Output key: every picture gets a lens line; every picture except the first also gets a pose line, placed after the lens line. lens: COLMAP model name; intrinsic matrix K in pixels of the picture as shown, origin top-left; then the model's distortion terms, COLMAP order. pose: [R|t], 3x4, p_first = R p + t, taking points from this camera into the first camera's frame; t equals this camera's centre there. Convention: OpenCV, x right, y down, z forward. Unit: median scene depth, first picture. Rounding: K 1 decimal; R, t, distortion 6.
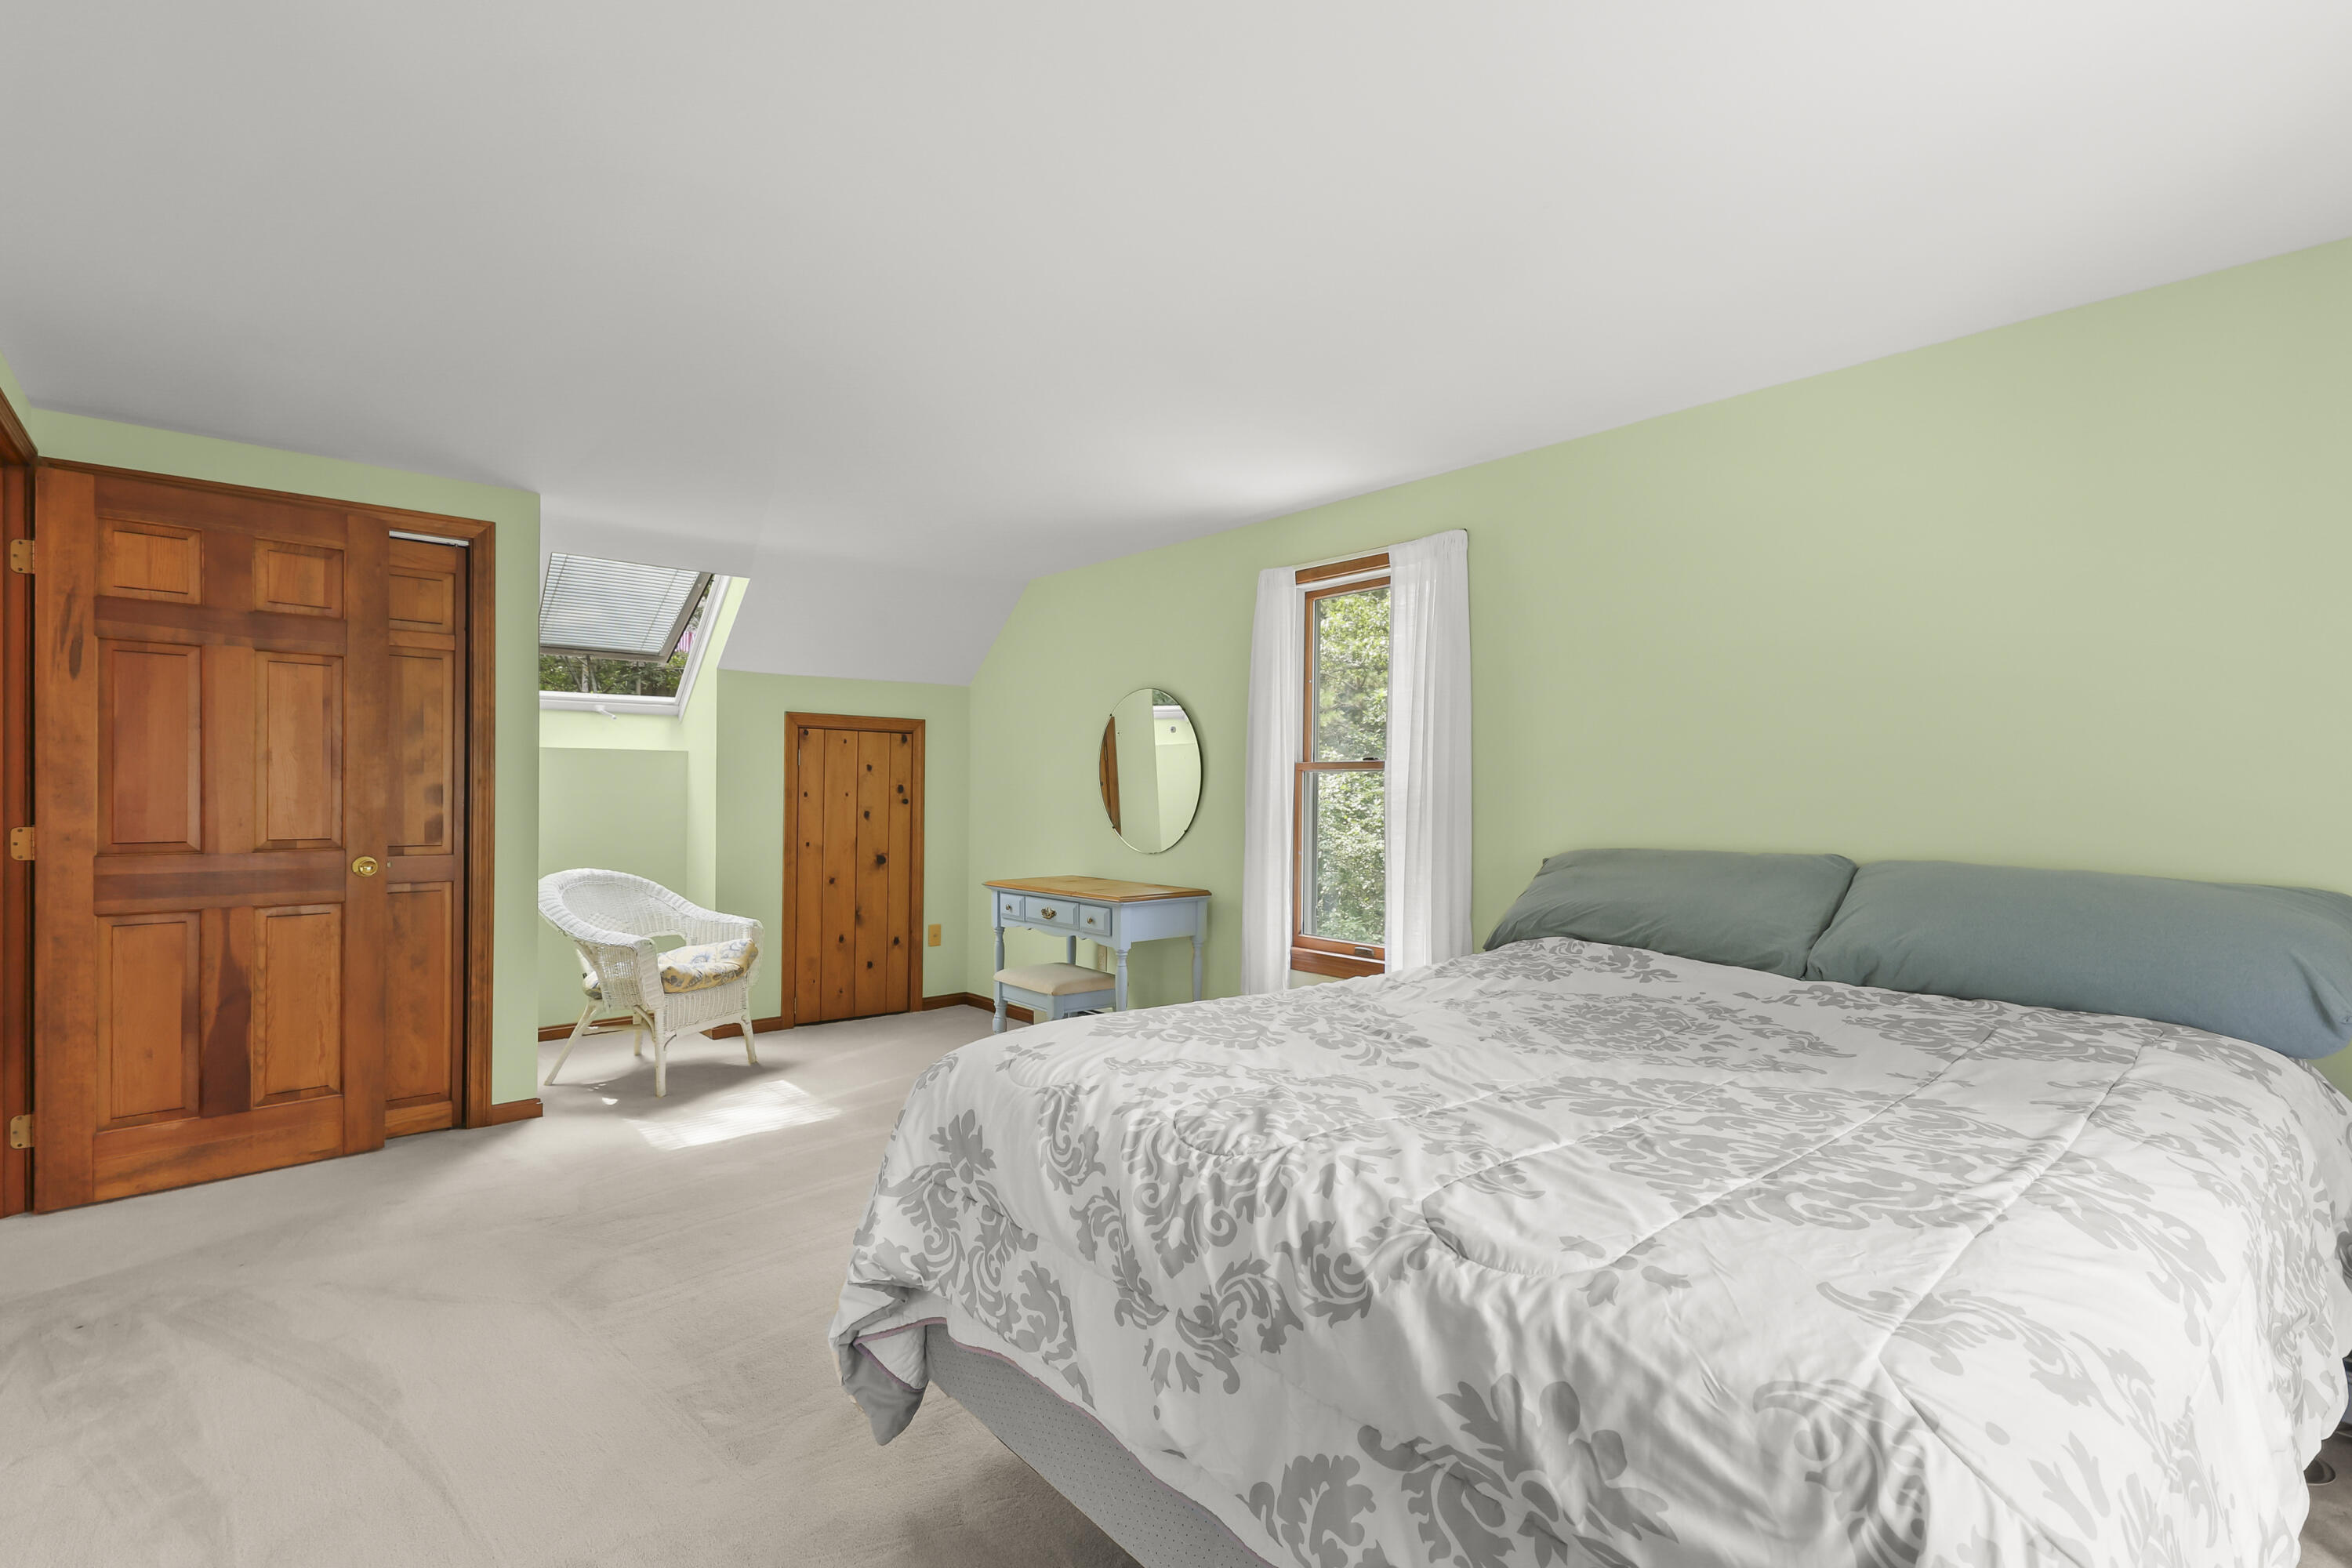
lens RADIAL K [[1064.5, 0, 1182.7], [0, 1064.5, 788.1], [0, 0, 1]] dist [0.004528, -0.000188]
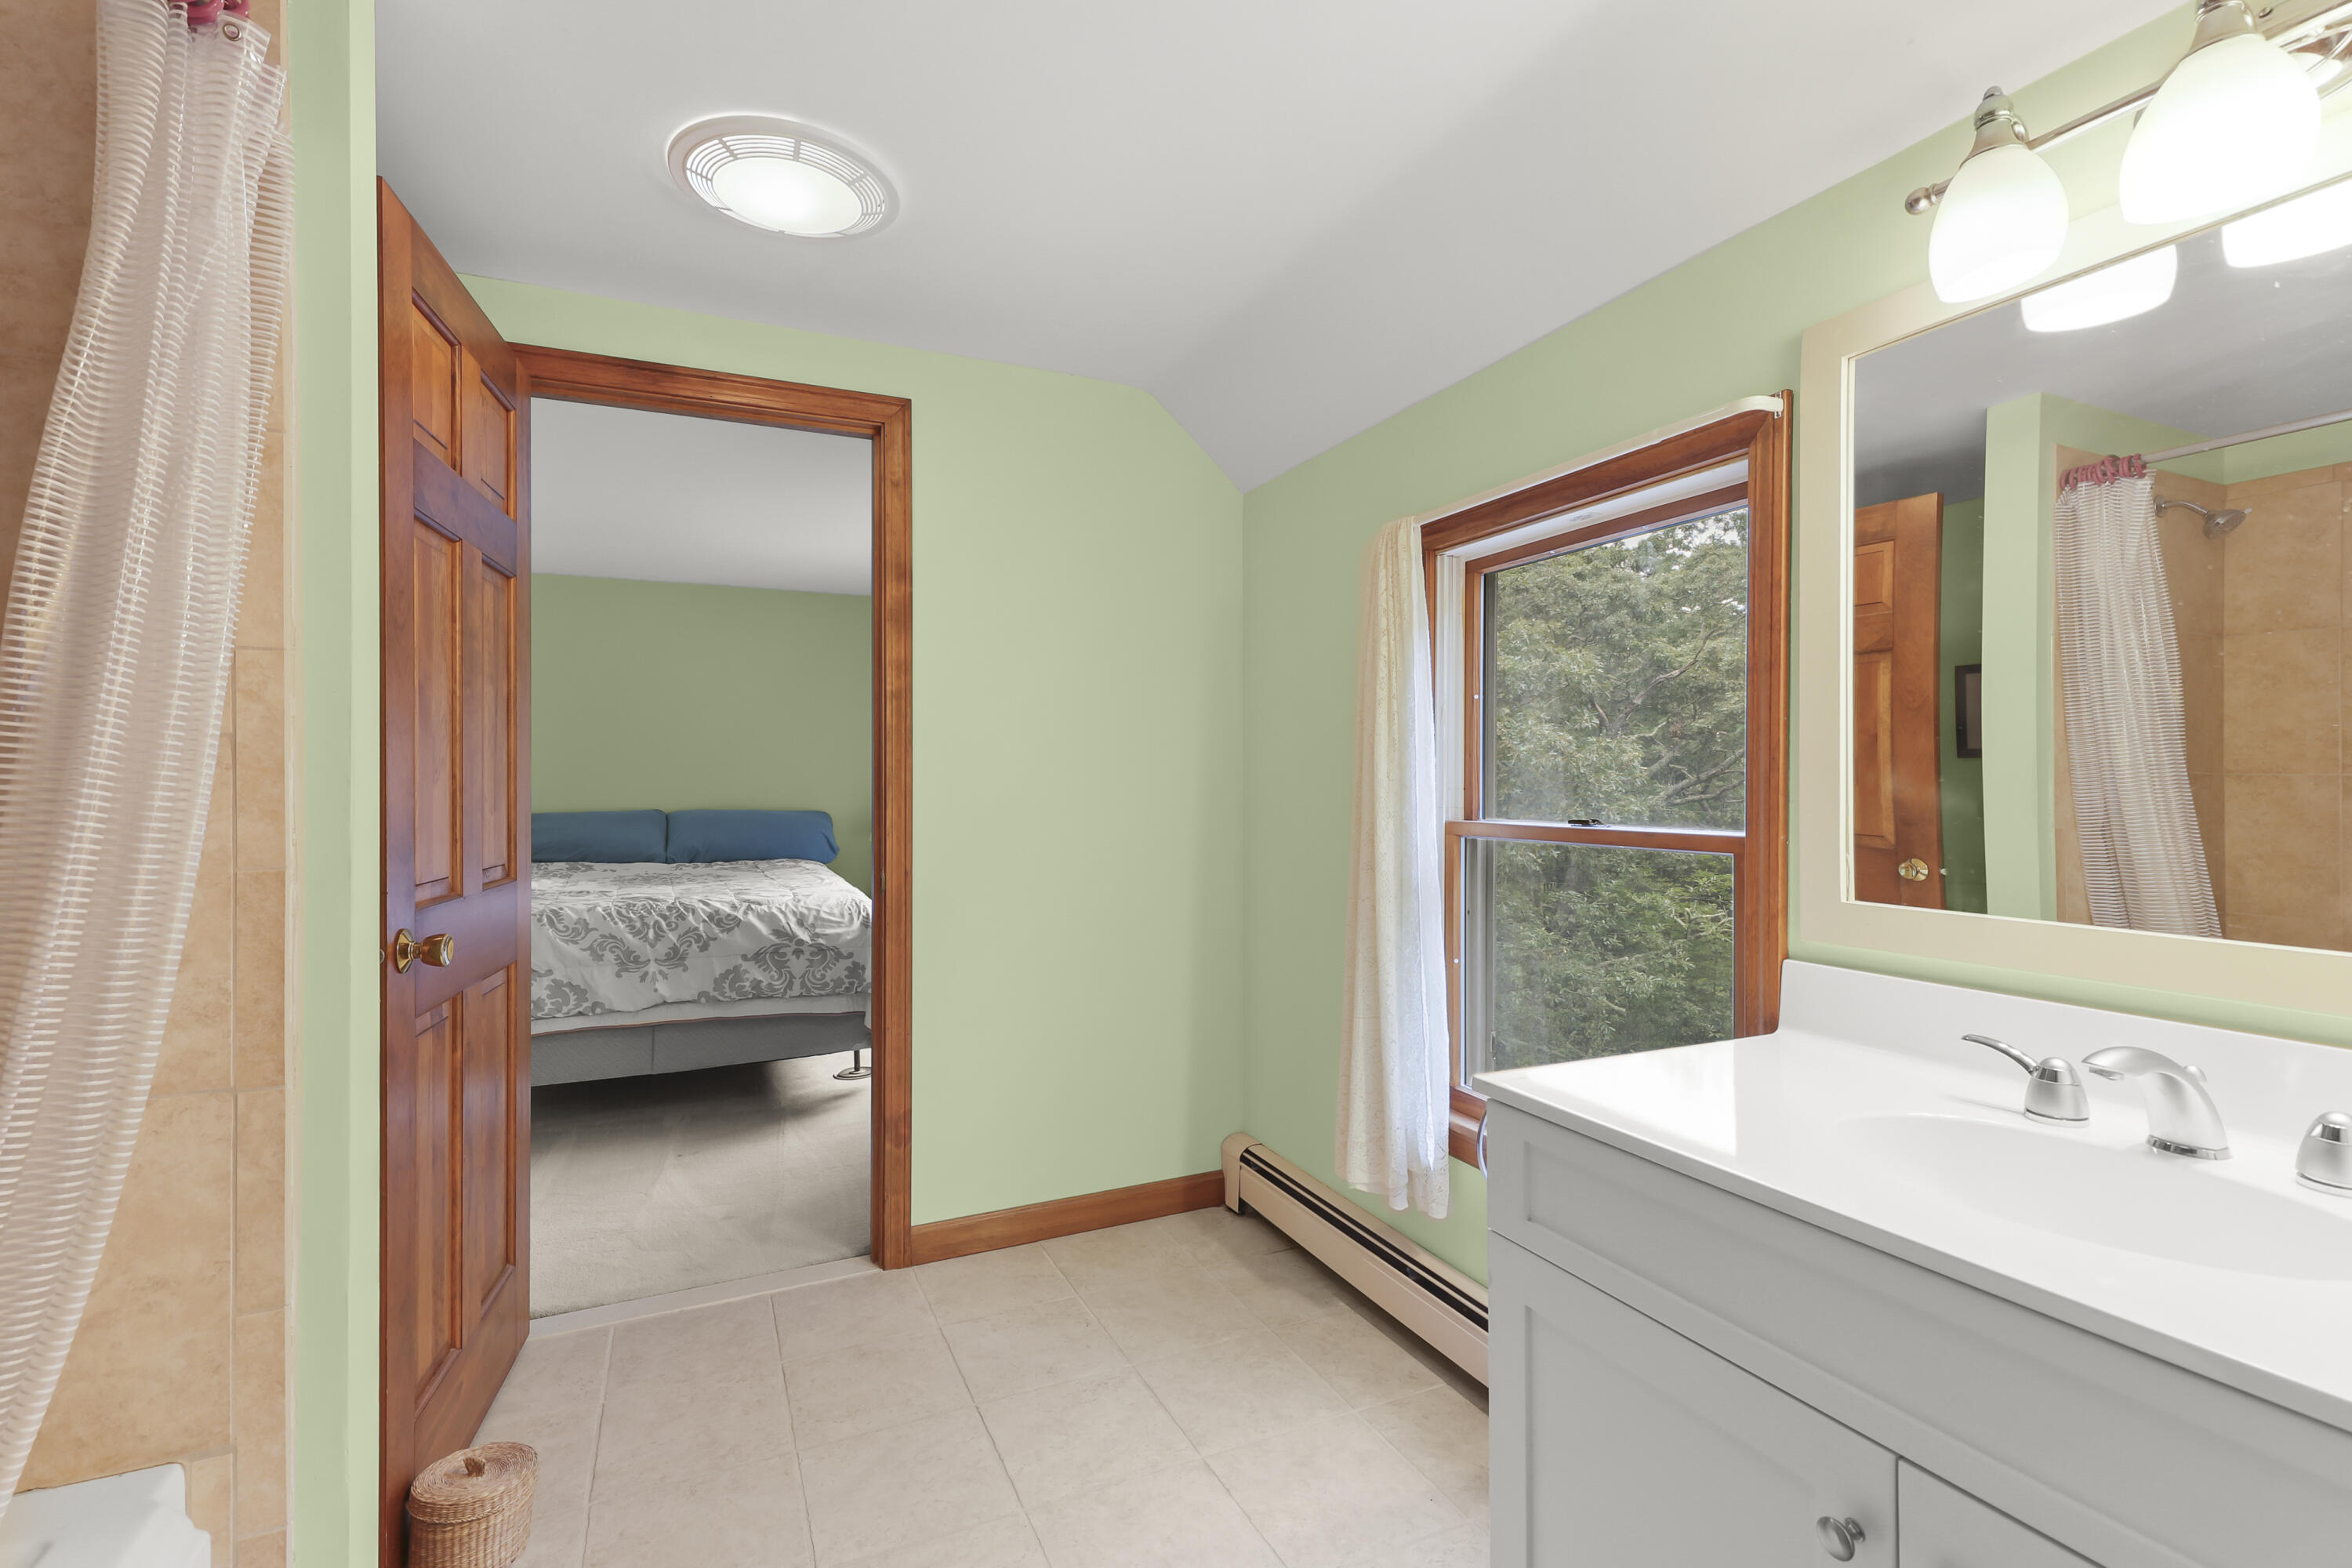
lens RADIAL K [[1064.5, 0, 1177.3], [0, 1064.5, 777.4], [0, 0, 1]] dist [0.004528, -0.000188]
pose [[0.267572, -0.009603, 0.963490, -2.610099], [-0.000003, 0.999950, 0.009967, -0.046510], [-0.963538, -0.002670, 0.267559, -1.261808]]
